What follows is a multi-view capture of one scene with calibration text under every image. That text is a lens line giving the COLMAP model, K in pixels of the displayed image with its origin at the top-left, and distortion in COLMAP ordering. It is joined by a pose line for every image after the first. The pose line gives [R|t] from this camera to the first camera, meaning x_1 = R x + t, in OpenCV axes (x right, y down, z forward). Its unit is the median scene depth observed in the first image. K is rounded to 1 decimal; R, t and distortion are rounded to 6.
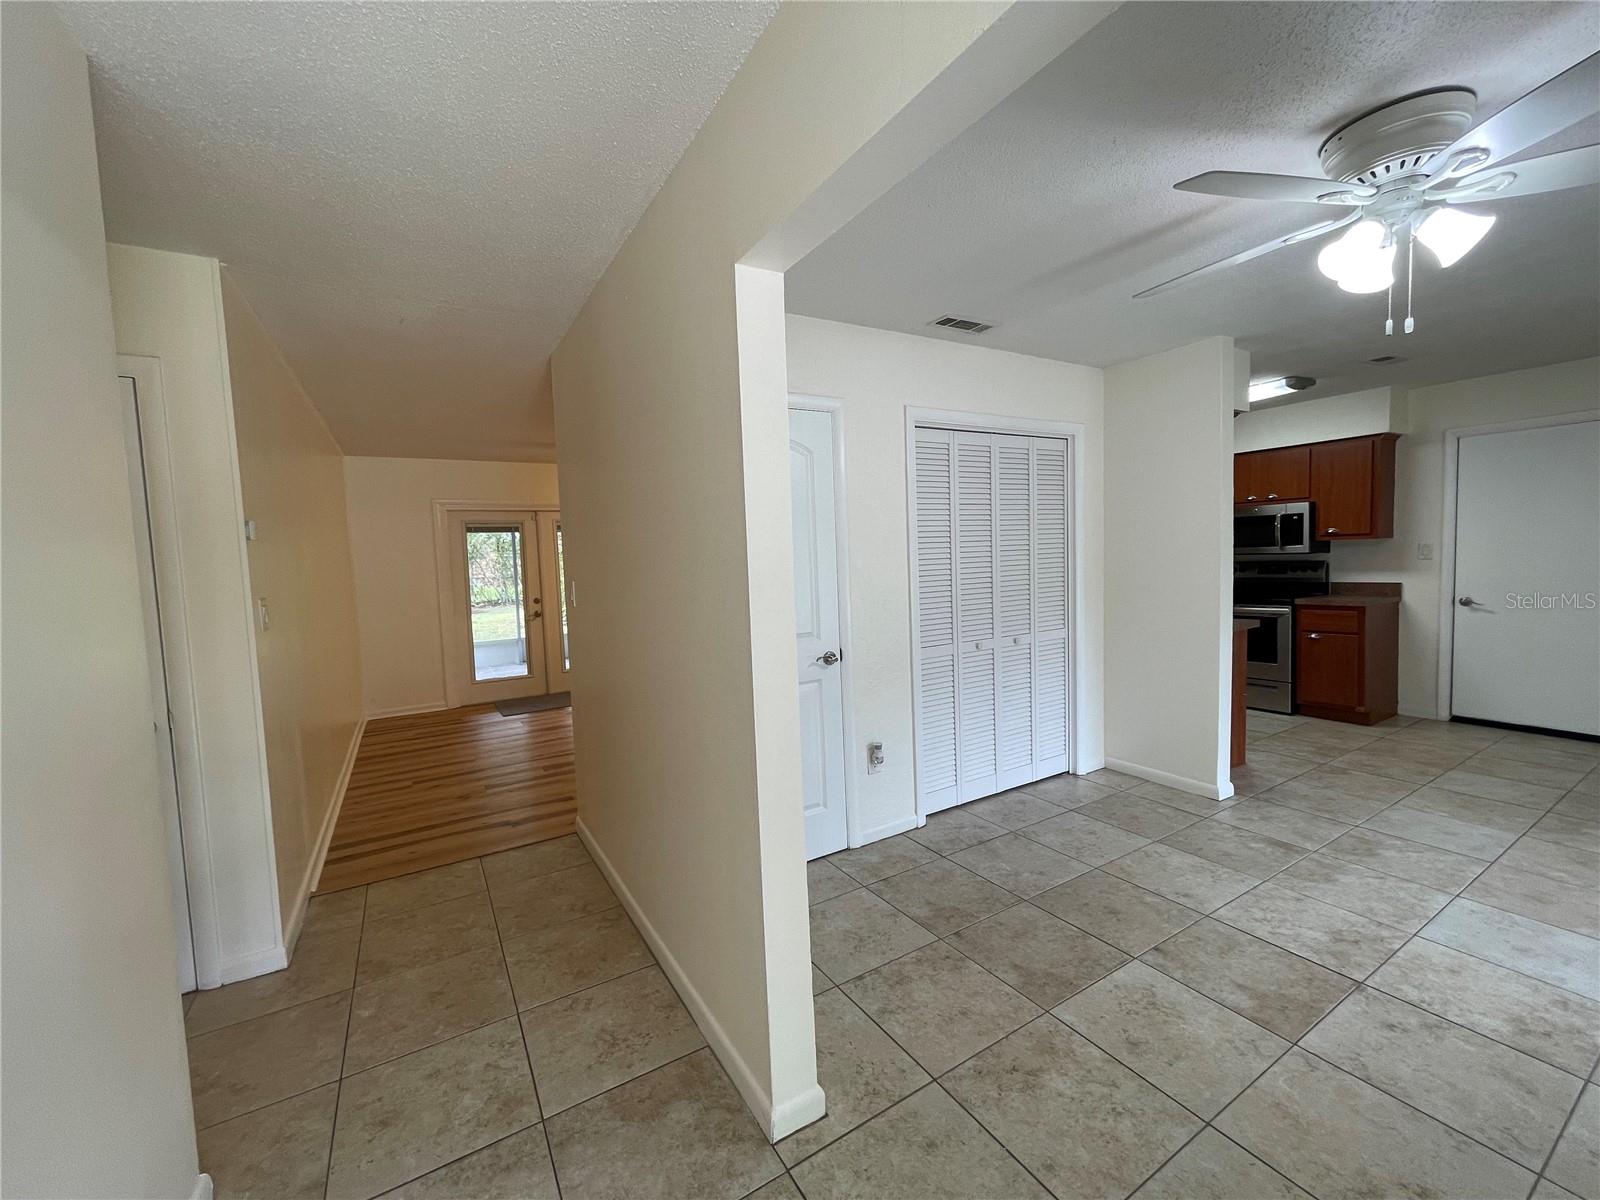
lens RADIAL K [[647.5, 0, 795.7], [0, 647.5, 596.5], [0, 0, 1]] dist [0.000200, -0.000092]
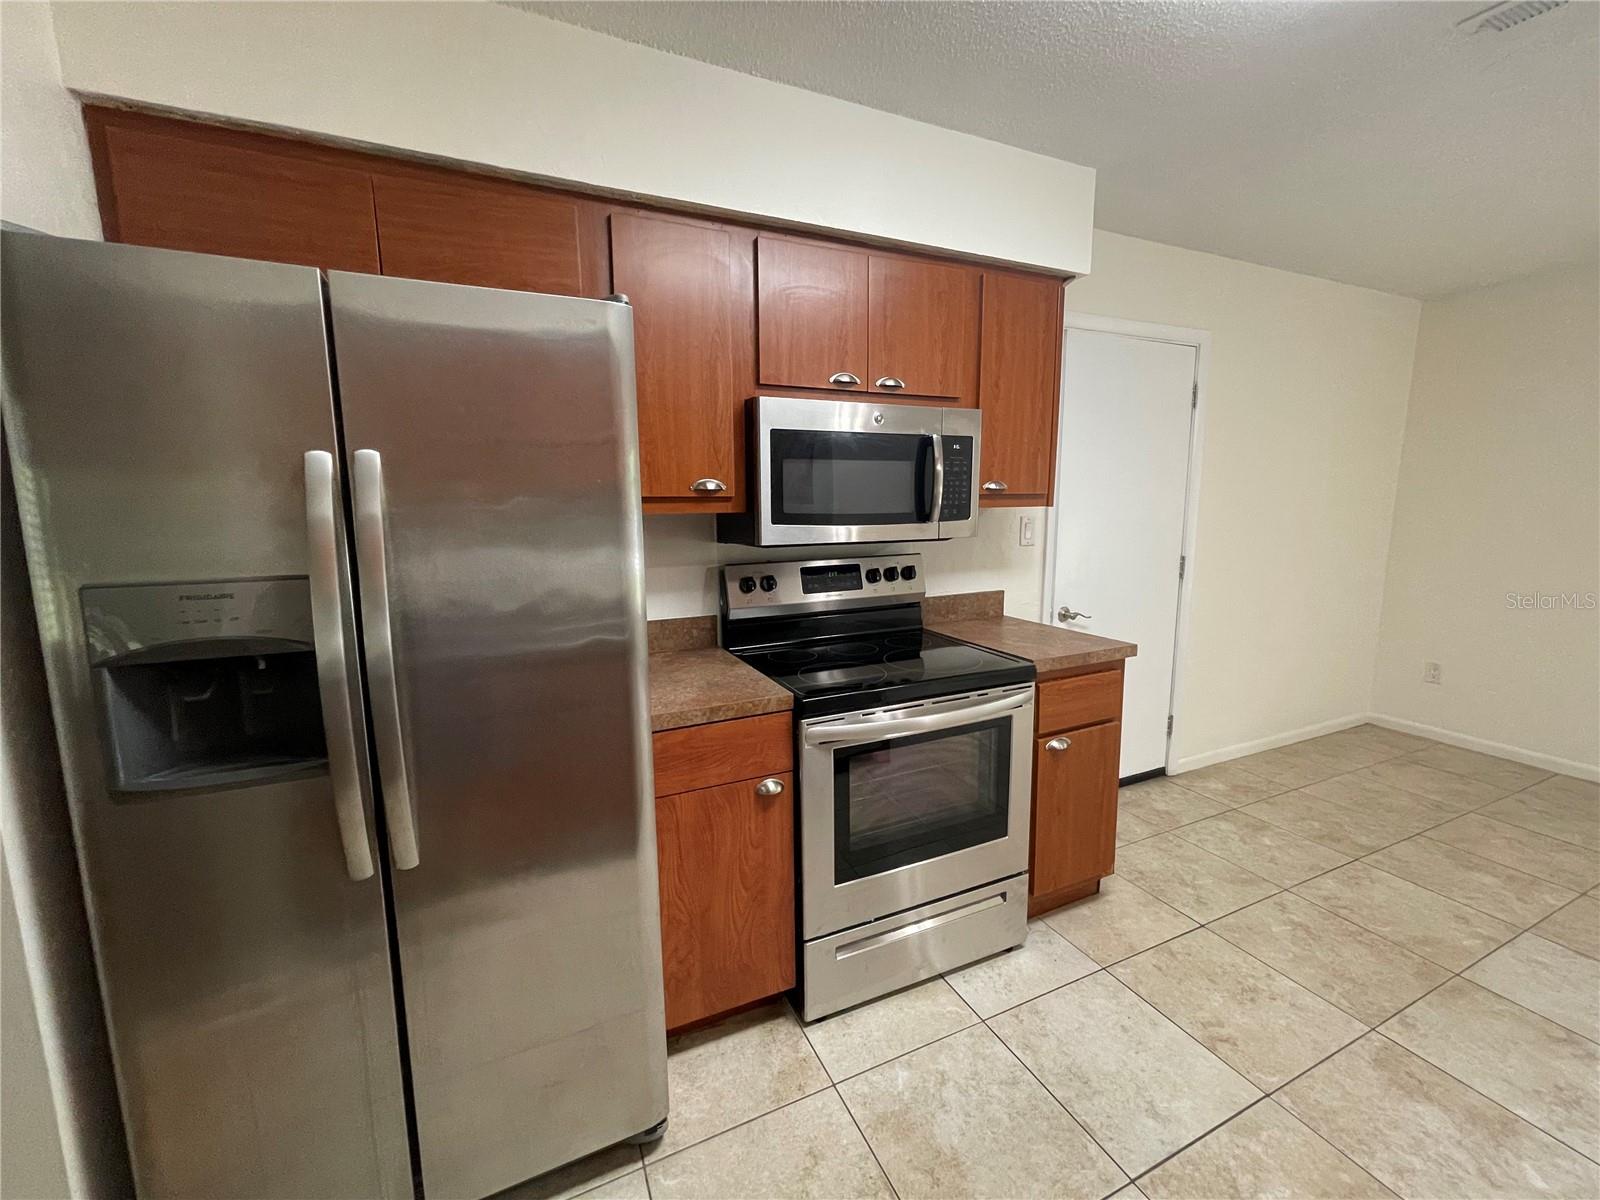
lens RADIAL K [[647.5, 0, 794.7], [0, 647.5, 593.2], [0, 0, 1]] dist [0.000200, -0.000092]
pose [[0.114129, -0.109877, 0.987371, 0.611026], [0.069795, 0.992296, 0.102357, -0.135290], [-0.991011, 0.057231, 0.120919, 1.747981]]
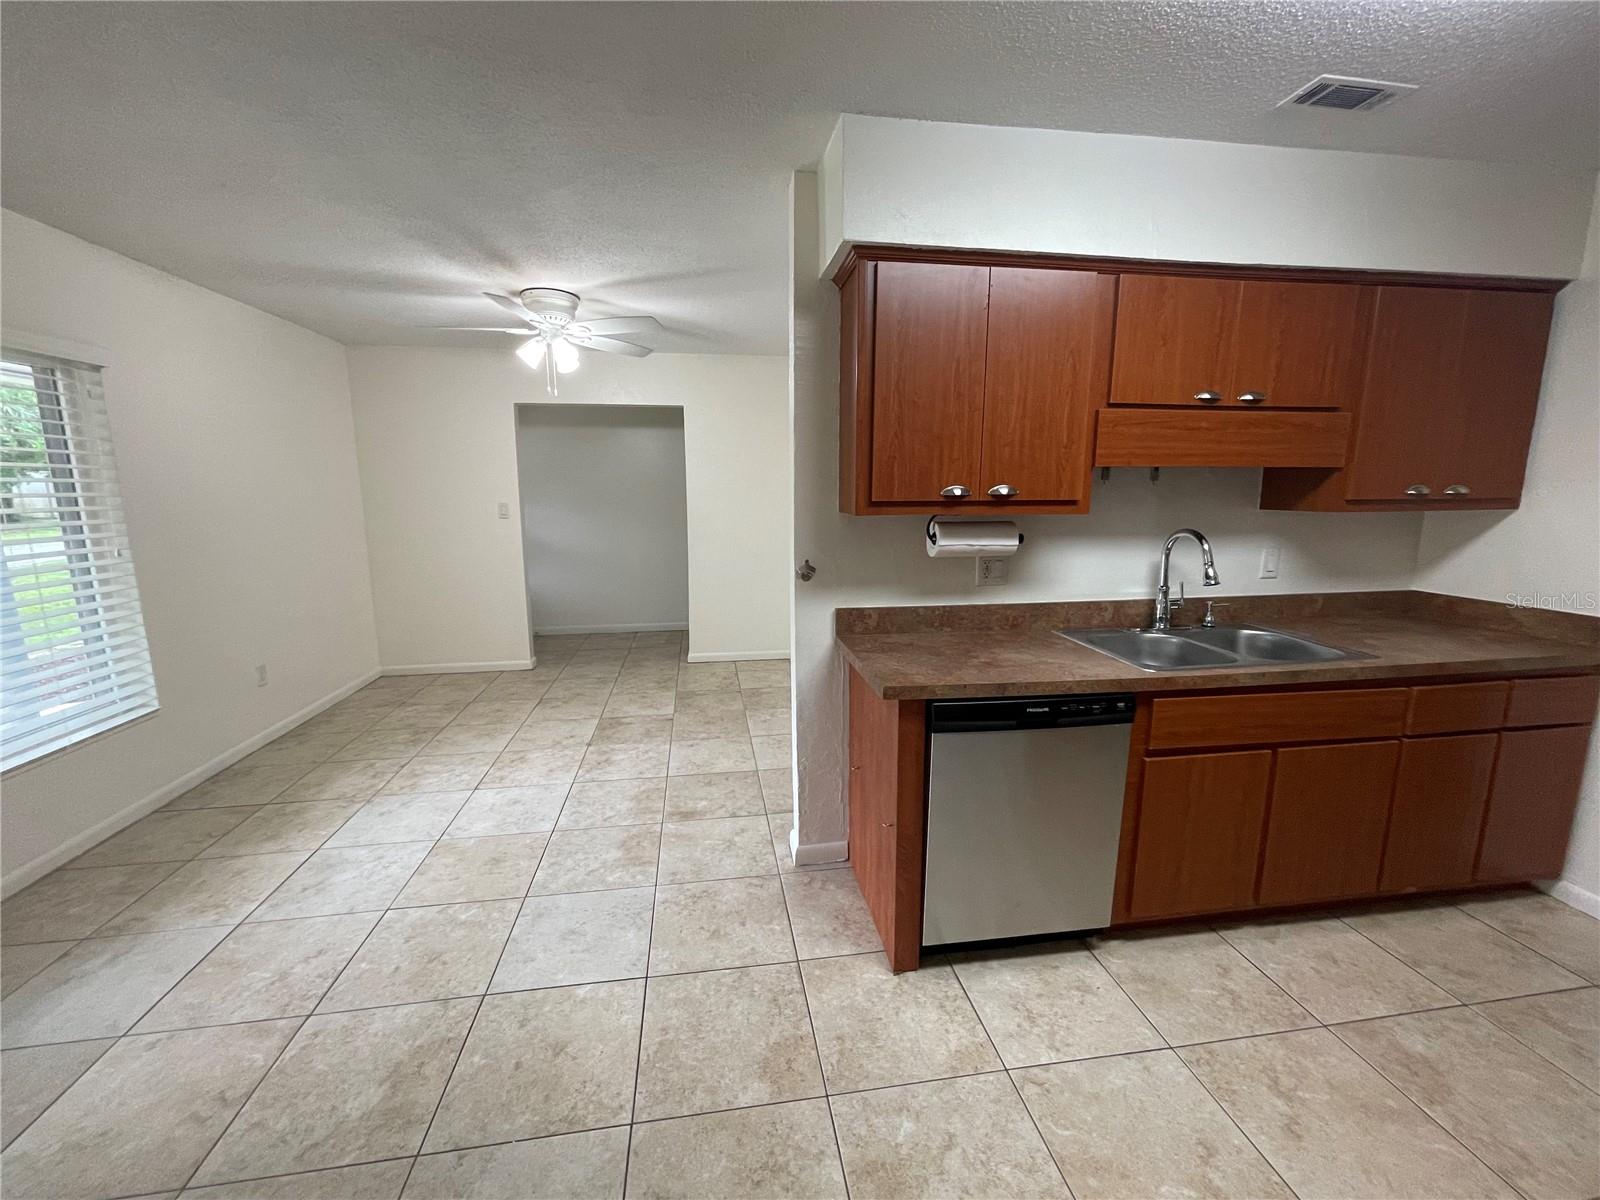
lens RADIAL K [[647.5, 0, 796.9], [0, 647.5, 593.5], [0, 0, 1]] dist [0.000200, -0.000092]
pose [[-0.383051, 0.189358, -0.904110, 1.426380], [-0.043596, 0.973967, 0.222460, -0.154696], [0.922698, 0.124629, -0.364824, 1.388020]]
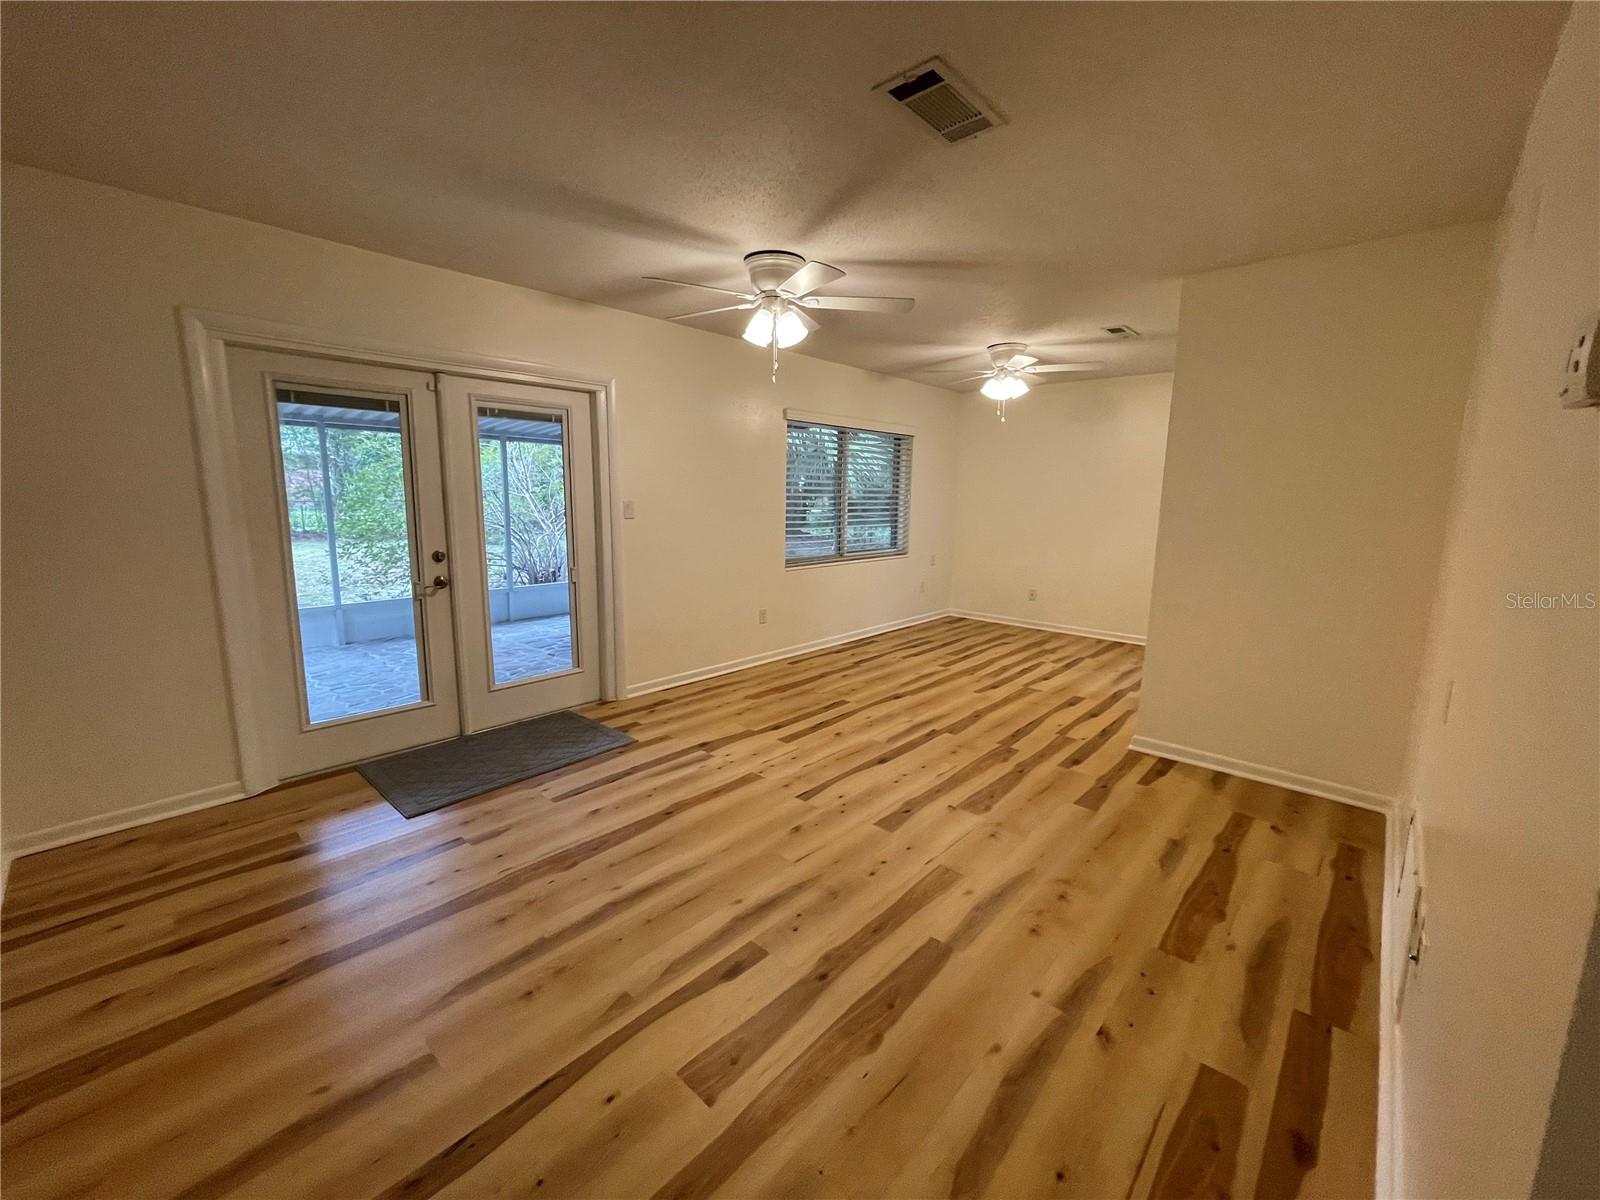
lens RADIAL K [[647.5, 0, 796.7], [0, 647.5, 598.4], [0, 0, 1]] dist [0.000200, -0.000092]
pose [[0.957099, 0.001655, 0.289758, -0.619549], [-0.028919, 0.995537, 0.089835, -0.031379], [-0.288316, -0.094360, 0.952875, 0.971637]]
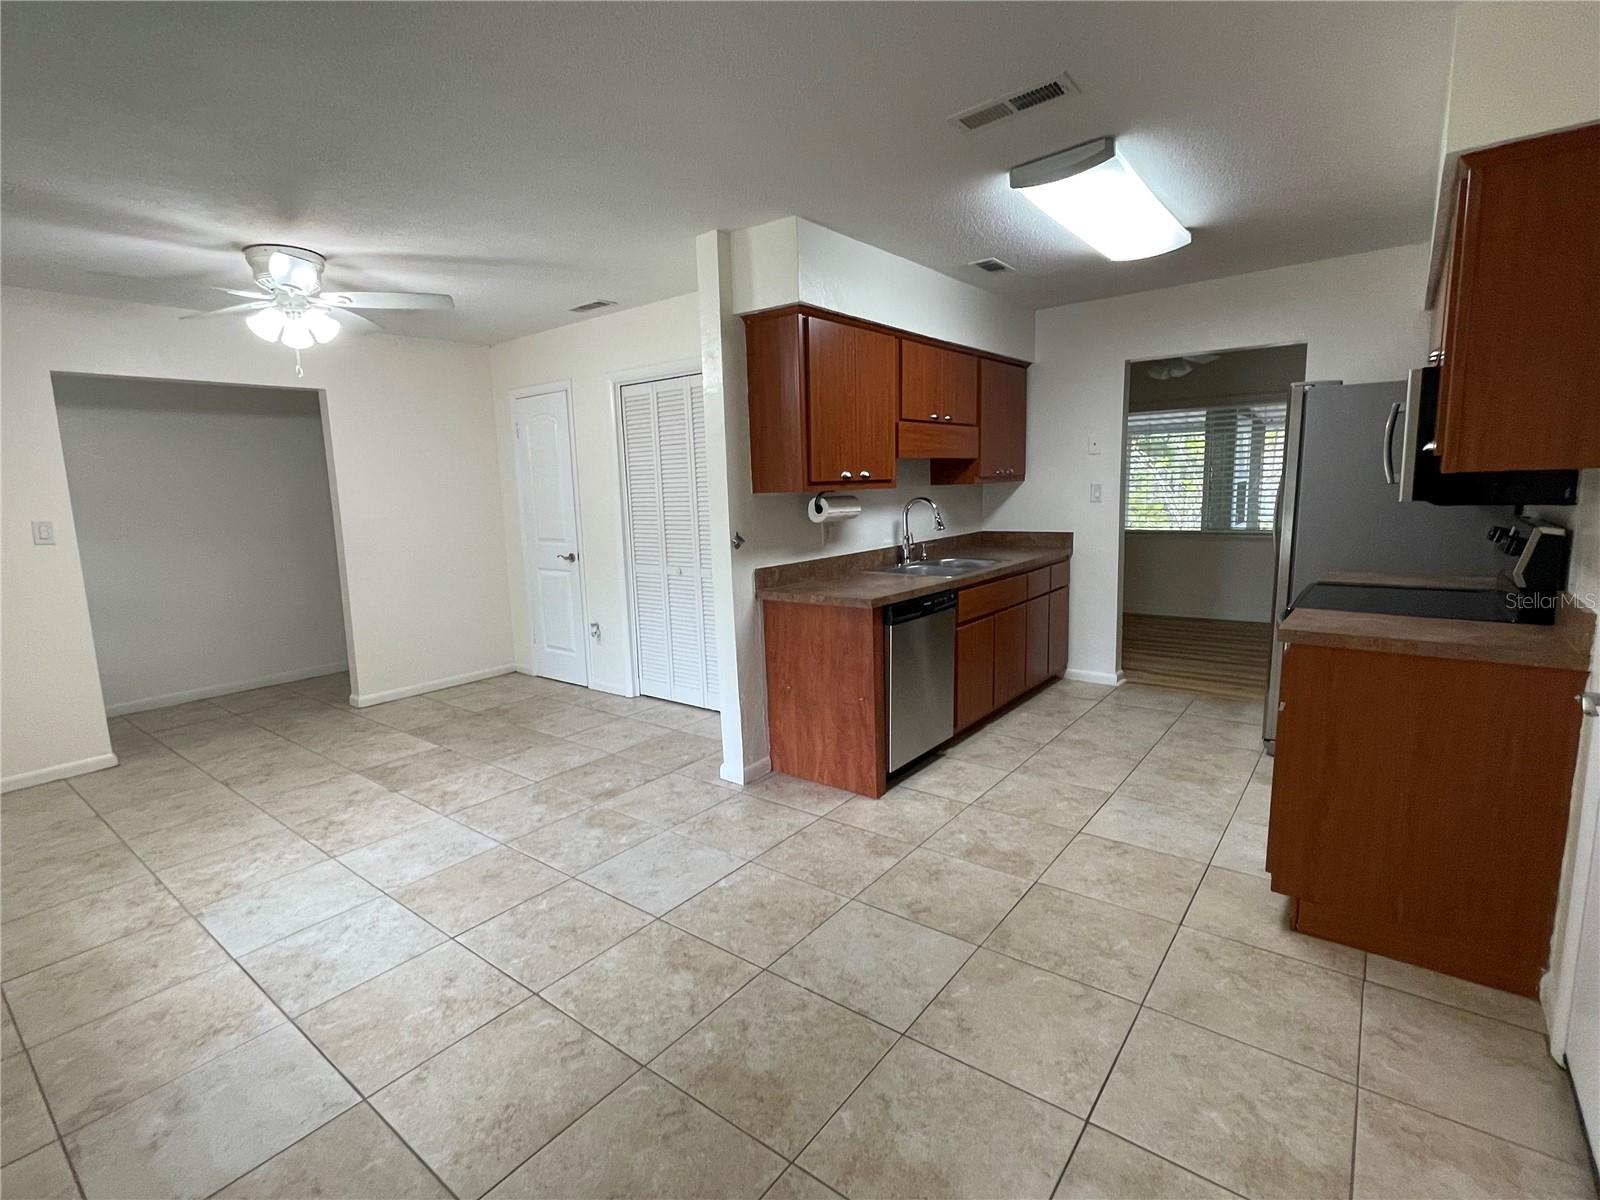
lens RADIAL K [[763.1, 0, 790.7], [0, 763.1, 595.1], [0, 0, 1]] dist [0.001767, 0.001770]
pose [[0.354141, 0.163049, -0.920869, 1.797628], [-0.042630, 0.986475, 0.158271, -0.114967], [0.934220, -0.016794, 0.356302, 0.801701]]
